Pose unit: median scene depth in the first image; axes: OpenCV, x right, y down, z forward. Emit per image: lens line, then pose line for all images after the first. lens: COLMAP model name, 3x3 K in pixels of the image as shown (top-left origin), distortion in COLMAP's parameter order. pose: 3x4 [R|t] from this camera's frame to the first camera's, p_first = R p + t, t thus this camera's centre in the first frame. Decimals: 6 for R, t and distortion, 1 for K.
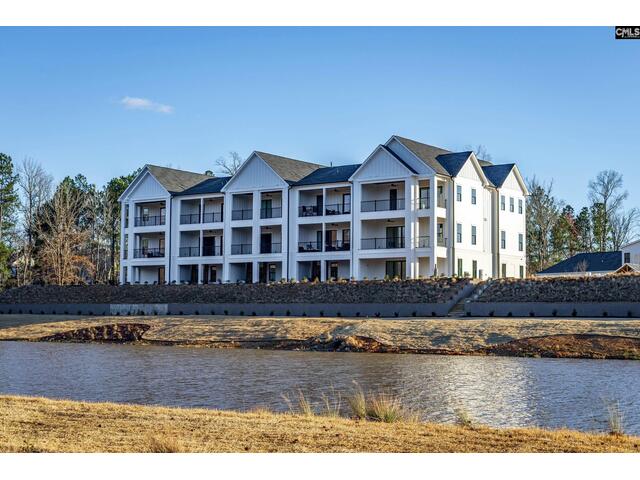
lens RADIAL K [[1013.5, 0, 320.4], [0, 1013.5, 237.2], [0, 0, 1]] dist [-0.302213, 0.000000]
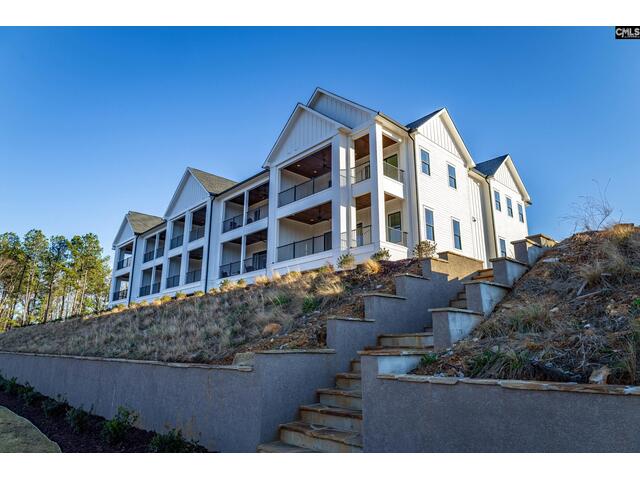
lens RADIAL K [[431.3, 0, 318.0], [0, 431.3, 238.3], [0, 0, 1]] dist [-0.006343, -0.001023]
pose [[0.983627, -0.056898, -0.171000, 0.115397], [0.027562, 0.985185, -0.169263, 0.044737], [0.178097, 0.161779, 0.970623, 0.738014]]
